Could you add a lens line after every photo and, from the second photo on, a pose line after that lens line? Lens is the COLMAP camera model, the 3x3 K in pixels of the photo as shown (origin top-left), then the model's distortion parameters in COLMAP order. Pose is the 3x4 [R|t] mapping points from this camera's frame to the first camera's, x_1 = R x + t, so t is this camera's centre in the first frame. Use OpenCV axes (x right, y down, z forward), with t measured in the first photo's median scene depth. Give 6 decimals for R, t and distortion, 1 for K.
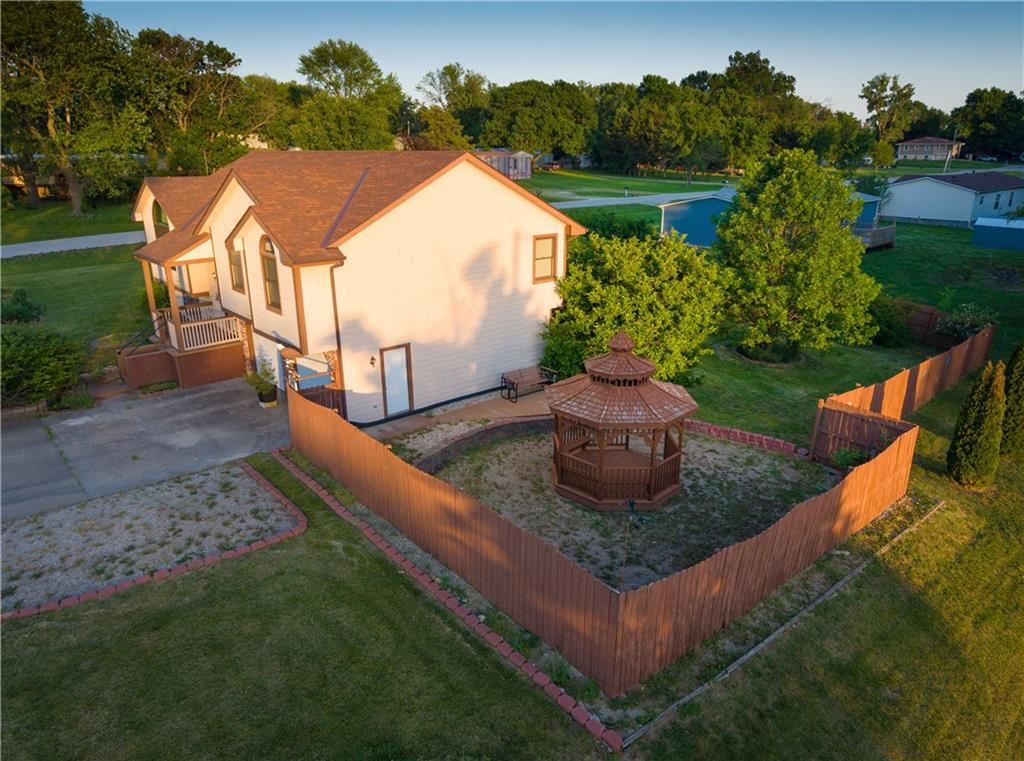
lens RADIAL K [[697.9, 0, 512.0], [0, 697.9, 380.5], [0, 0, 1]] dist [0.010222, -0.002751]
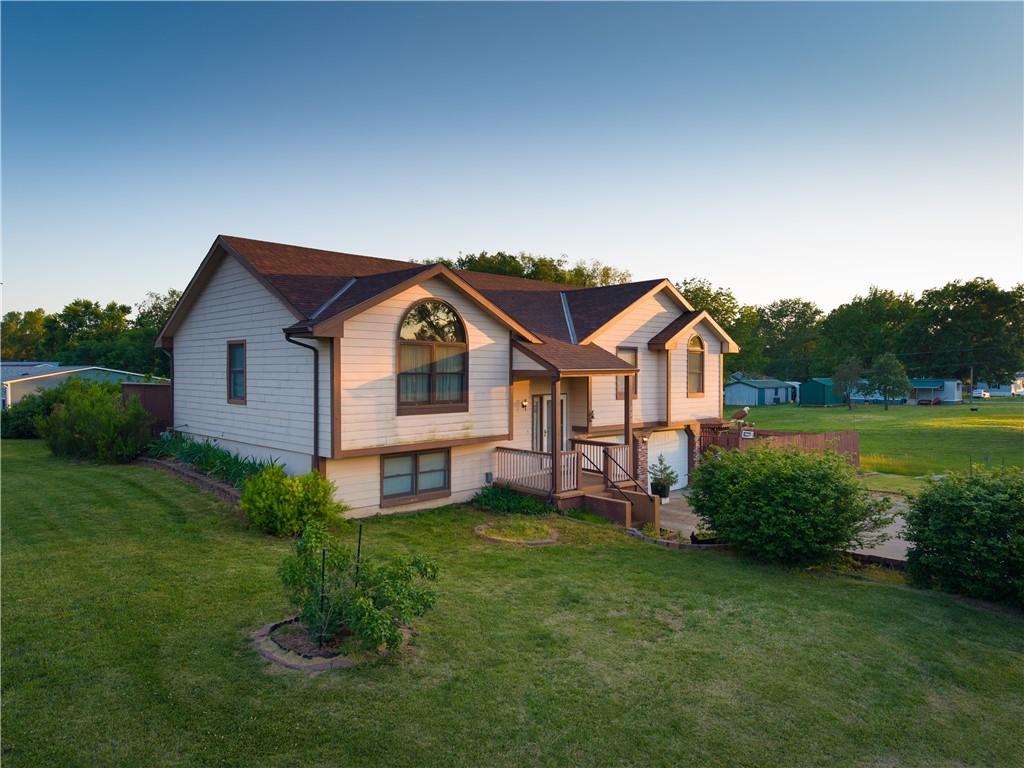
lens RADIAL K [[687.3, 0, 512.0], [0, 687.3, 384.0], [0, 0, 1]] dist [0.030713, -0.036624]
pose [[-0.057126, -0.015450, 0.998247, -0.972543], [0.312451, 0.949375, 0.032574, -0.166014], [-0.948215, 0.313764, -0.049406, 0.875913]]
